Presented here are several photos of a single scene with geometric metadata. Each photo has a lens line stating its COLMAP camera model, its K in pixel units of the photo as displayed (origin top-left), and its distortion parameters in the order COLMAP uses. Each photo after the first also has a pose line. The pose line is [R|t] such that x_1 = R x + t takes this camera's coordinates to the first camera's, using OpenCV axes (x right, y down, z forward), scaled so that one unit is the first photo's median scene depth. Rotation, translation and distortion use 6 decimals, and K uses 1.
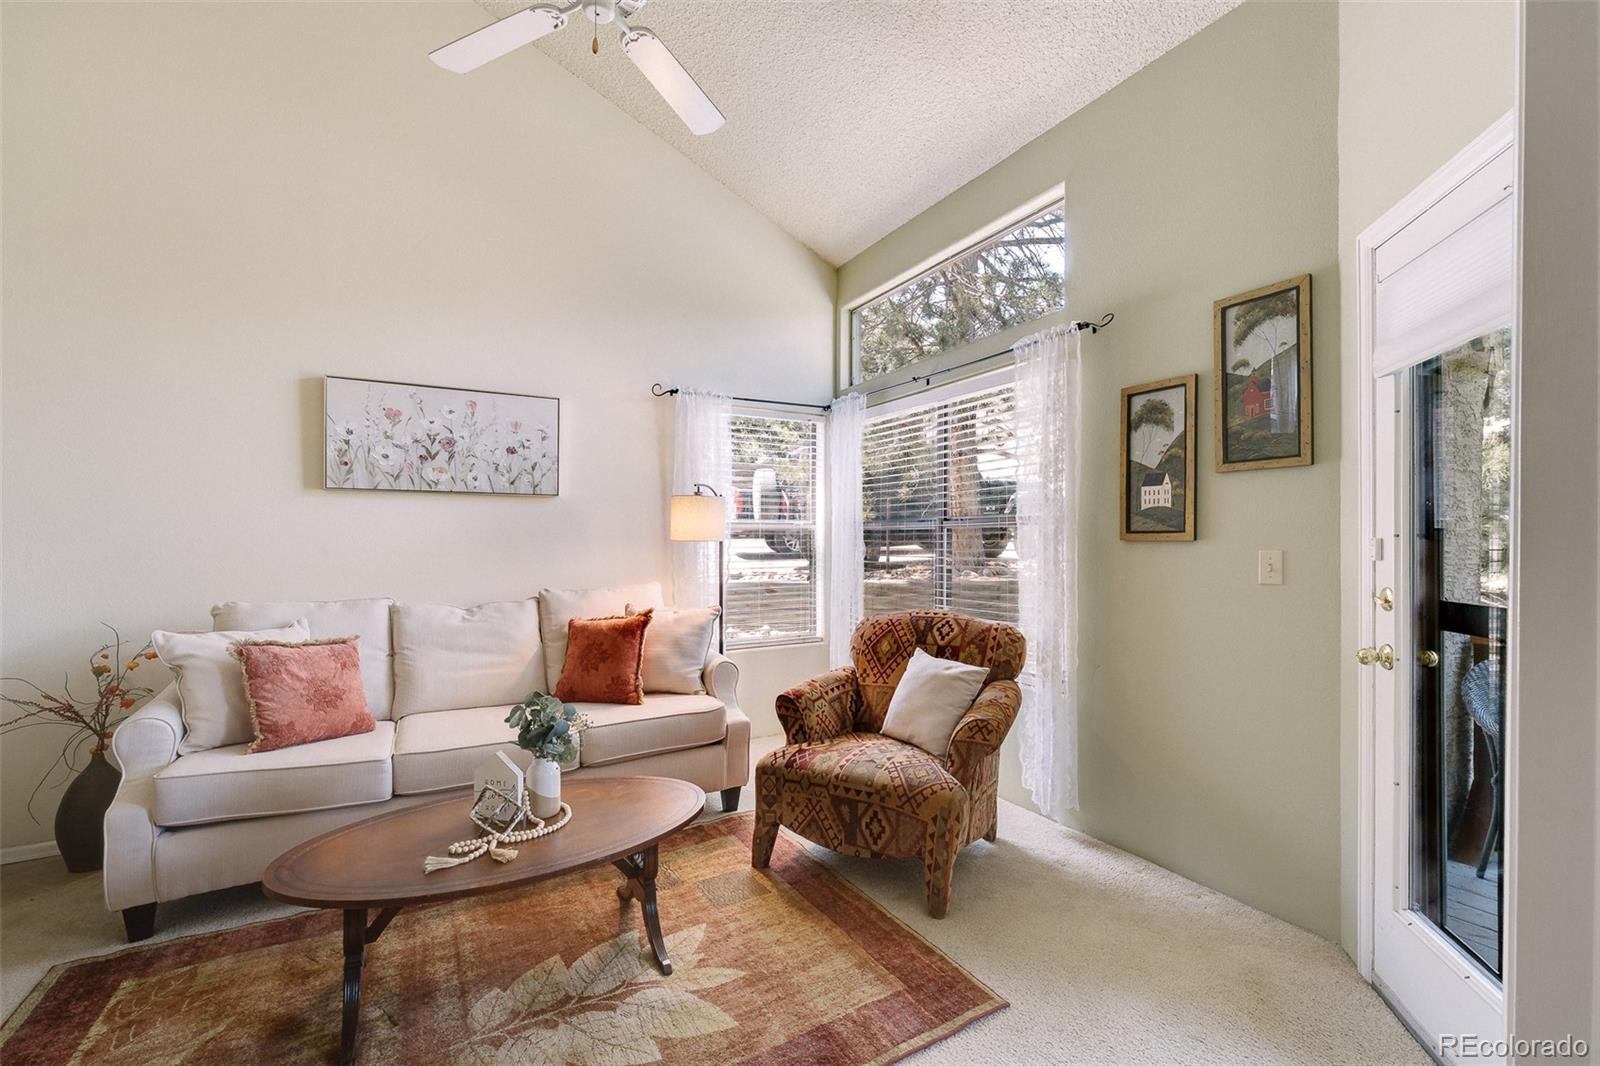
lens RADIAL K [[677.0, 0, 799.4], [0, 677.0, 535.1], [0, 0, 1]] dist [-0.002923, 0.000409]
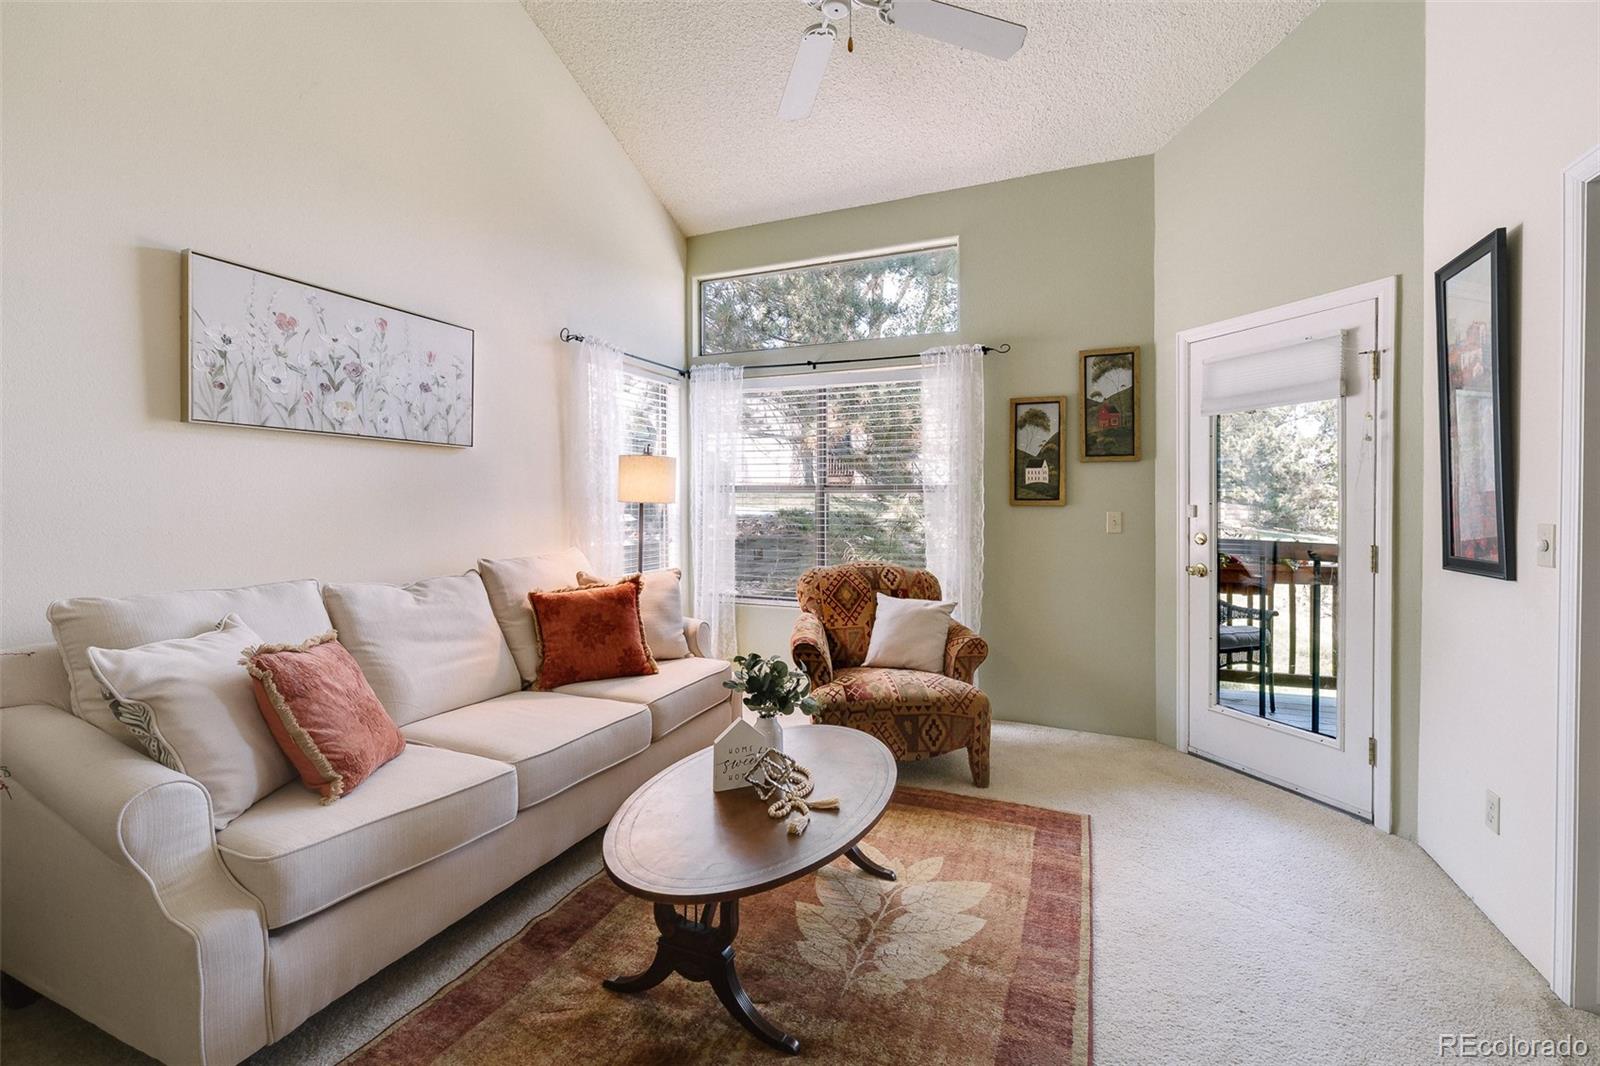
lens RADIAL K [[677.0, 0, 795.7], [0, 677.0, 502.5], [0, 0, 1]] dist [-0.002923, 0.000409]
pose [[0.801293, 0.007054, 0.598231, -0.657543], [-0.012696, 0.999906, 0.005216, 0.000793], [-0.598138, -0.011775, 0.801307, 0.116439]]
